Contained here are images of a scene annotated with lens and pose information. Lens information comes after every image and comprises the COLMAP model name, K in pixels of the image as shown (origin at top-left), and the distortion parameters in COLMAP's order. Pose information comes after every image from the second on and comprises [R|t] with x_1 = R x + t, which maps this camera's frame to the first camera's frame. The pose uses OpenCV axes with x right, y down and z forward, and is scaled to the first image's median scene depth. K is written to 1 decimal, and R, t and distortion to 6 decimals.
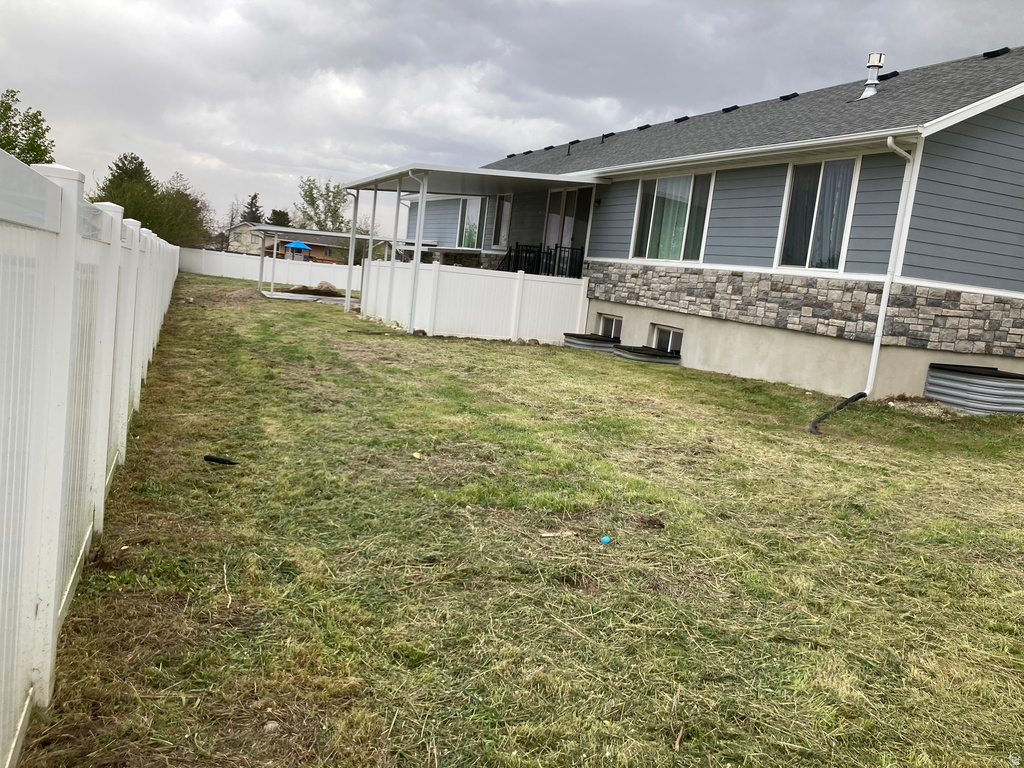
lens RADIAL K [[835.2, 0, 505.8], [0, 835.2, 392.6], [0, 0, 1]] dist [0.049598, -0.061222]
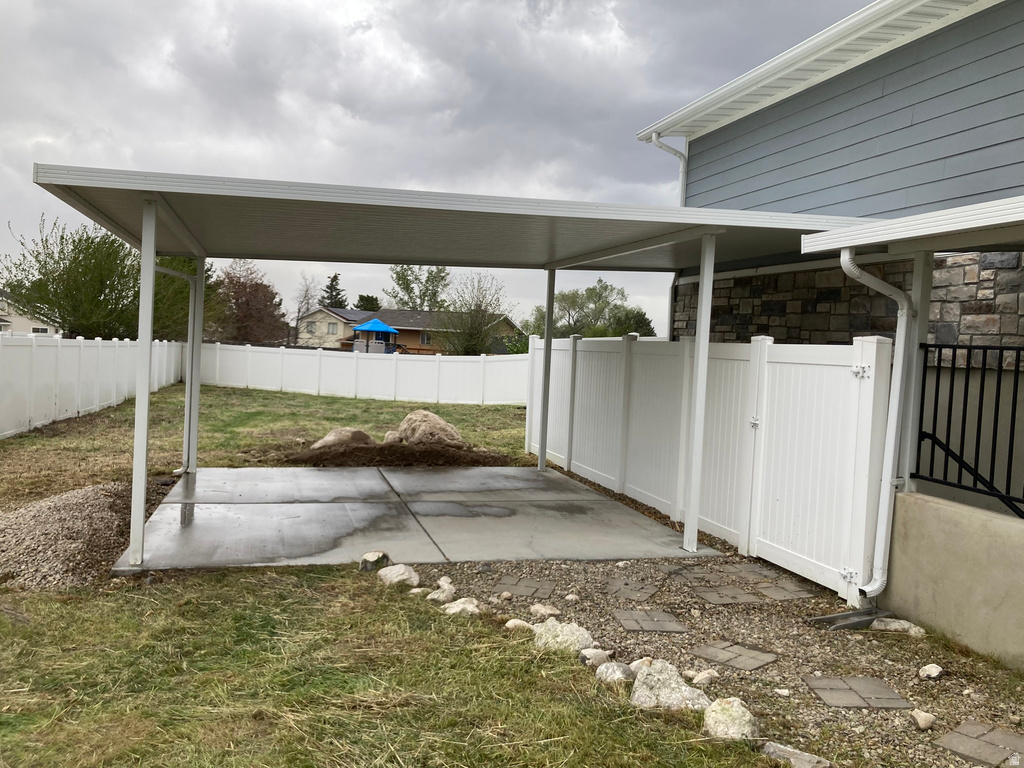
lens RADIAL K [[836.6, 0, 512.4], [0, 836.6, 383.8], [0, 0, 1]] dist [0.002389, 0.000378]
pose [[0.993361, -0.048700, -0.104221, -0.051205], [0.036959, 0.993048, -0.111754, -0.036523], [0.108939, 0.107160, 0.988256, 0.236655]]
